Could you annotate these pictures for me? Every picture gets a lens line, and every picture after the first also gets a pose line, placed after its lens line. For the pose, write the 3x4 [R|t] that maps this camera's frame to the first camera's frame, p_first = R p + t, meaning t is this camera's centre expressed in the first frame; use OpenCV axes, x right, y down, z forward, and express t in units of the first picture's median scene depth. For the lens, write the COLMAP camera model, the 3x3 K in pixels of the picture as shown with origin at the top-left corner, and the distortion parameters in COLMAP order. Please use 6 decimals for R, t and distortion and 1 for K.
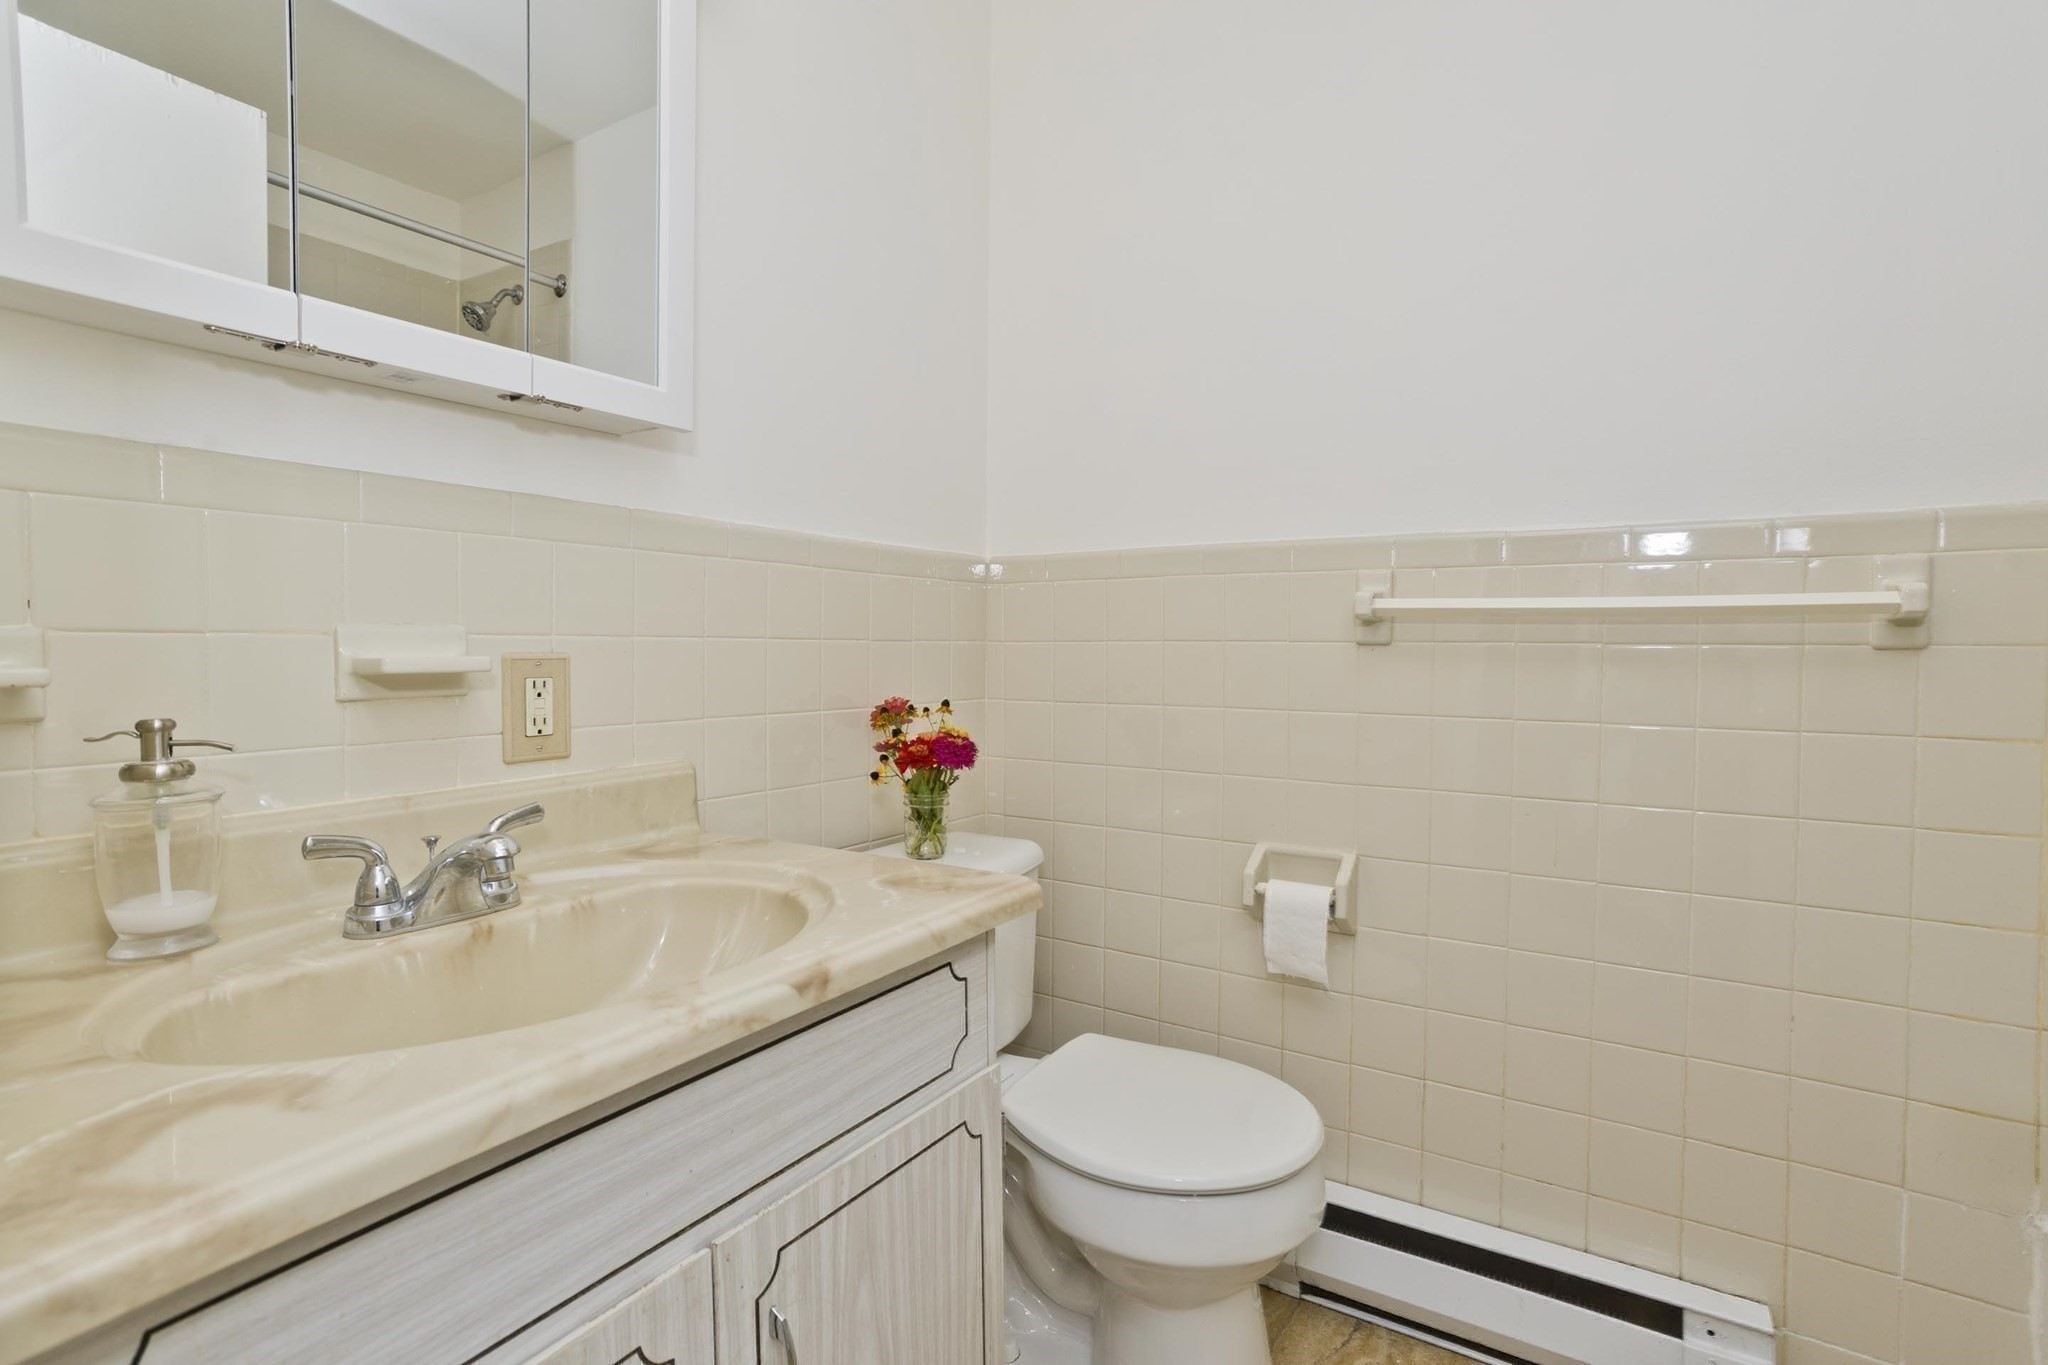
lens RADIAL K [[973.3, 0, 1021.9], [0, 973.3, 687.5], [0, 0, 1]] dist [-0.033095, 0.015438]
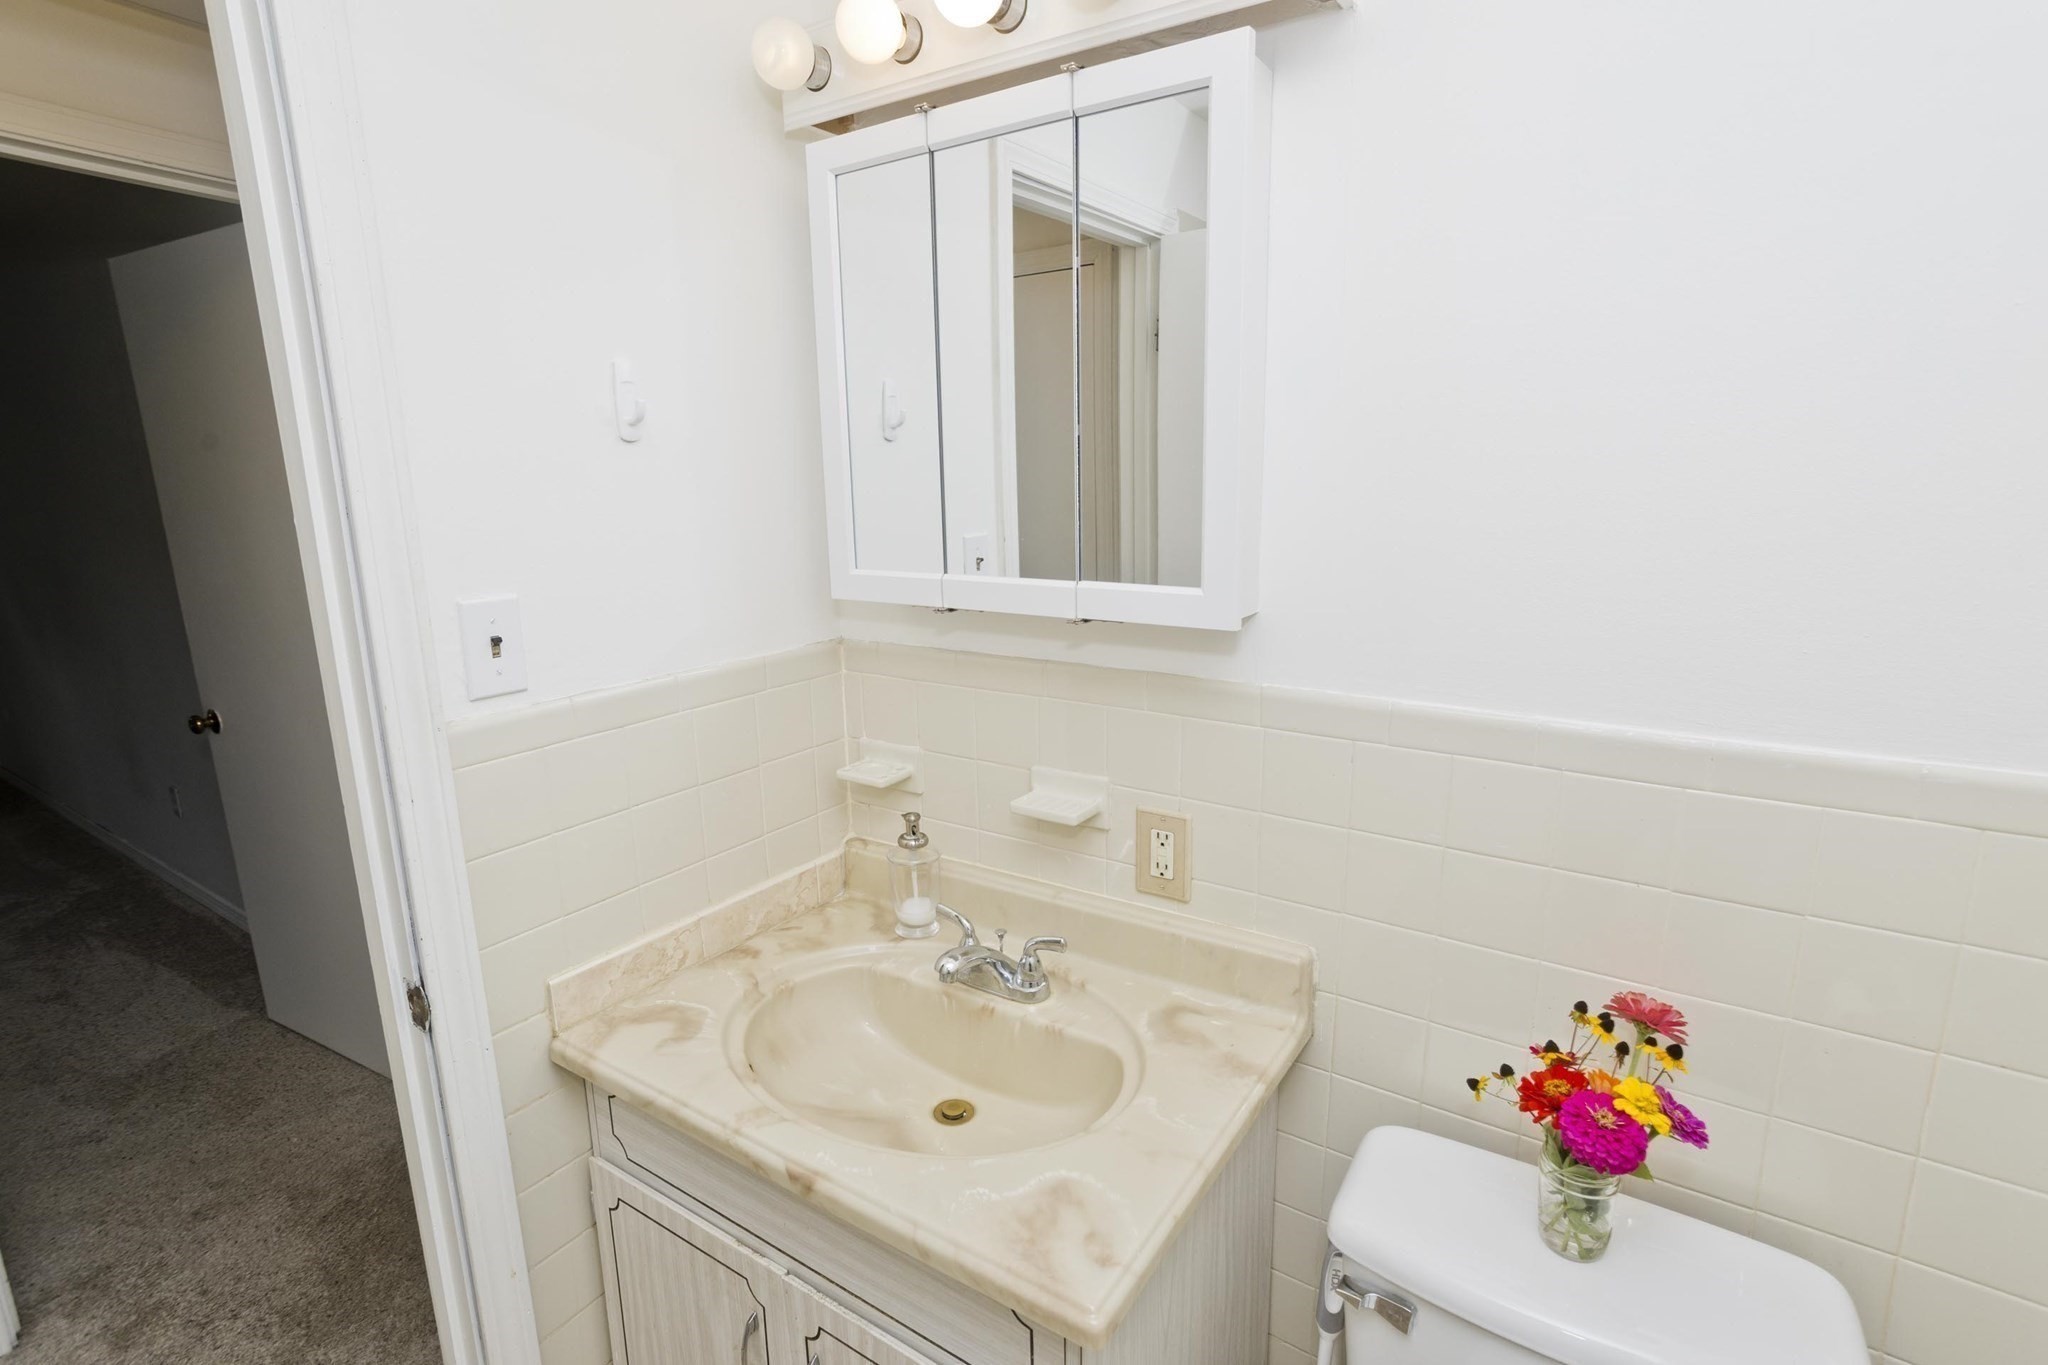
lens RADIAL K [[973.3, 0, 1019.0], [0, 973.3, 697.5], [0, 0, 1]] dist [-0.033095, 0.015438]
pose [[-0.012890, 0.223693, -0.974574, 0.591453], [-0.031890, 0.974068, 0.223999, -0.415079], [0.999408, 0.033967, -0.005422, 0.820196]]
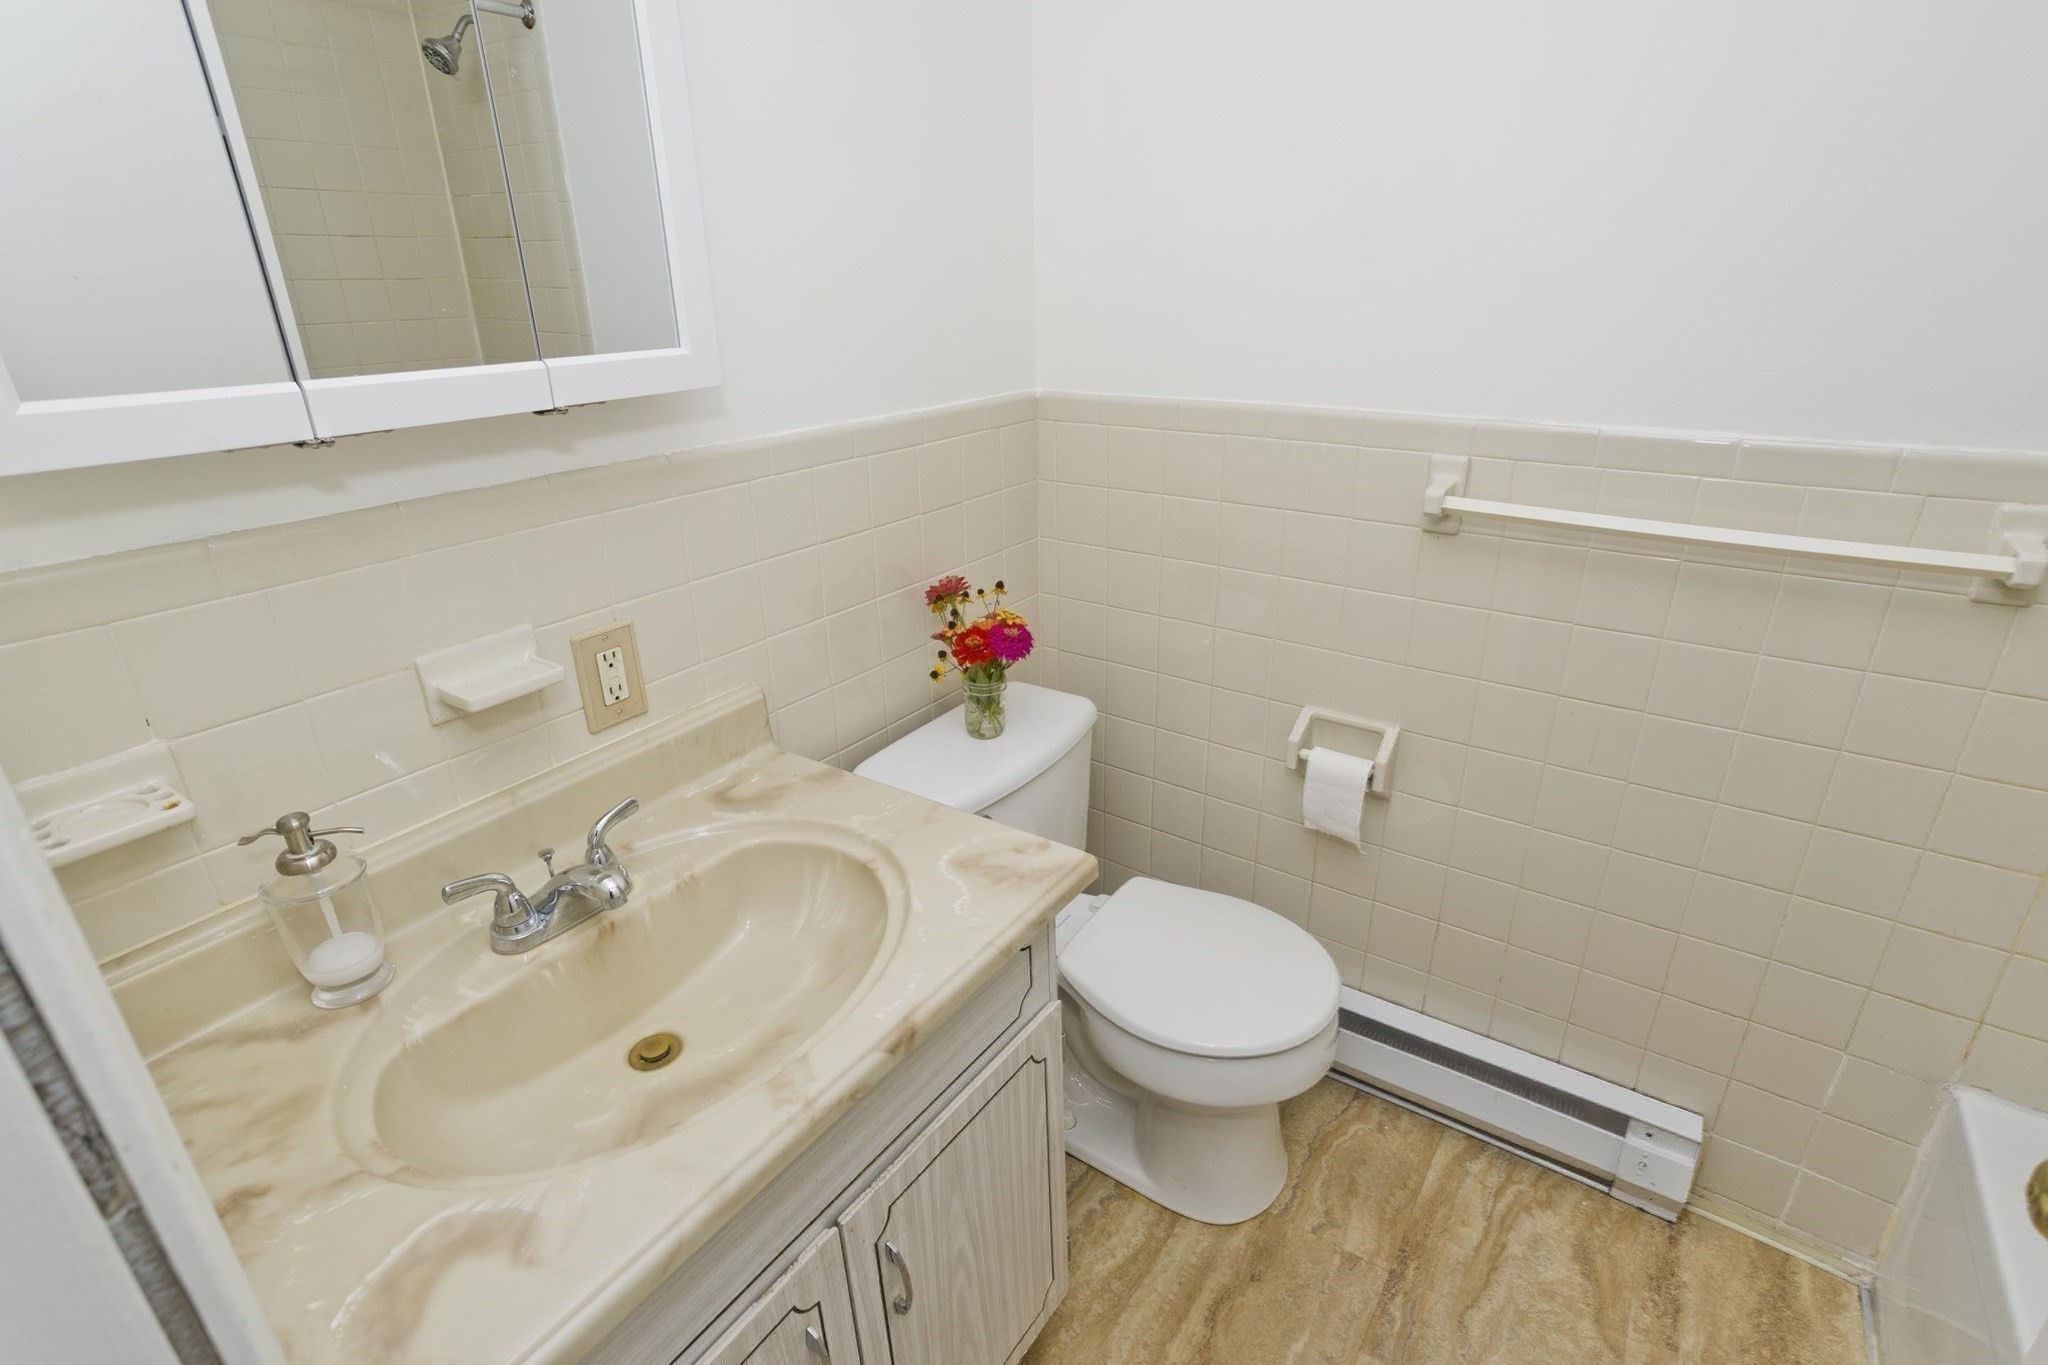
lens RADIAL K [[973.3, 0, 1028.5], [0, 973.3, 688.0], [0, 0, 1]] dist [-0.033095, 0.015438]
pose [[0.998877, -0.006023, -0.046986, -0.002874], [0.022229, 0.935494, 0.352642, -0.323232], [0.041831, -0.353291, 0.934578, 0.038133]]
